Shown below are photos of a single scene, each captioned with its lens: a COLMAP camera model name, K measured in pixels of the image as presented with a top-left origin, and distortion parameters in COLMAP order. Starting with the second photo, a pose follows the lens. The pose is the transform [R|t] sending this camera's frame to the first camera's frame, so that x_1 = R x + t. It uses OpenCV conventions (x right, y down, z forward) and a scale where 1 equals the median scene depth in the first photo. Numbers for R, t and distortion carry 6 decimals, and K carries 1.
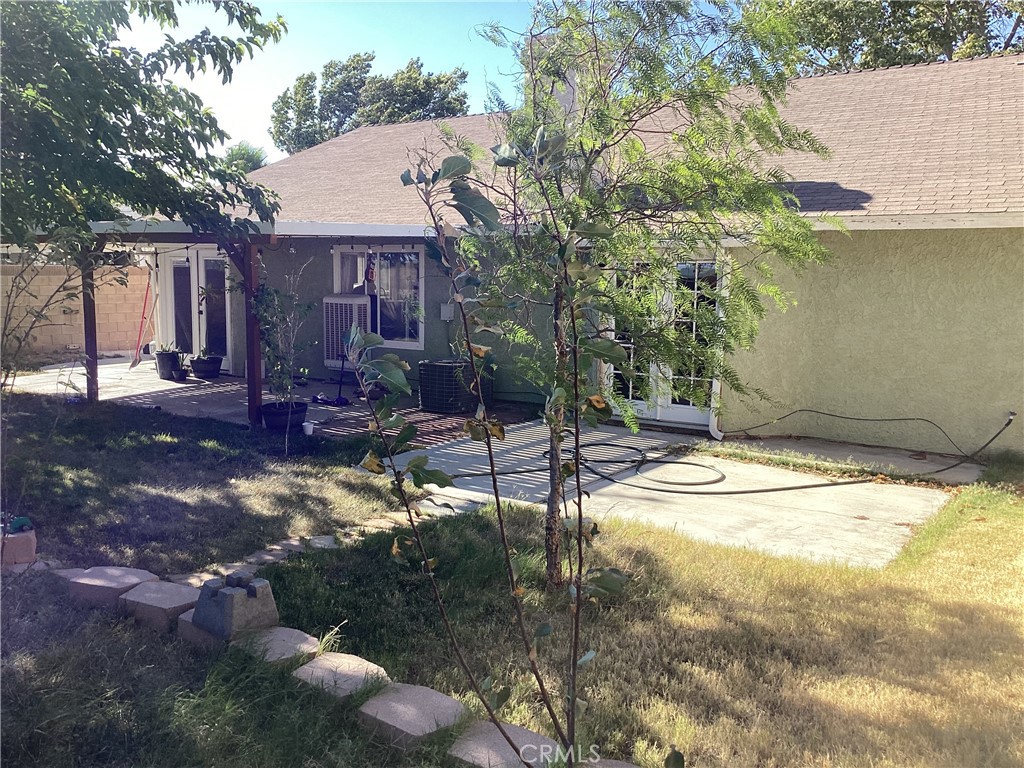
lens RADIAL K [[918.4, 0, 502.9], [0, 918.4, 383.9], [0, 0, 1]] dist [0.102631, -0.197517]
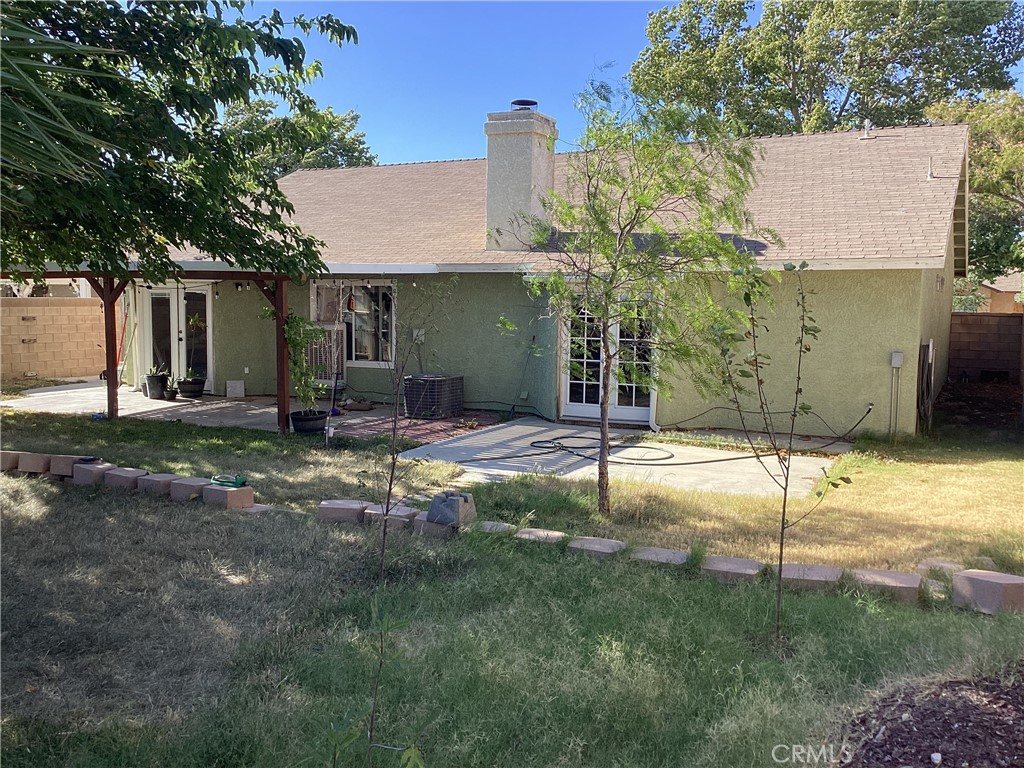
lens RADIAL K [[918.4, 0, 502.9], [0, 918.4, 383.9], [0, 0, 1]] dist [0.102631, -0.197517]
pose [[0.988754, -0.017146, 0.148564, -0.164969], [0.021728, 0.999335, -0.029267, 0.026106], [-0.147963, 0.032166, 0.988470, -0.234364]]
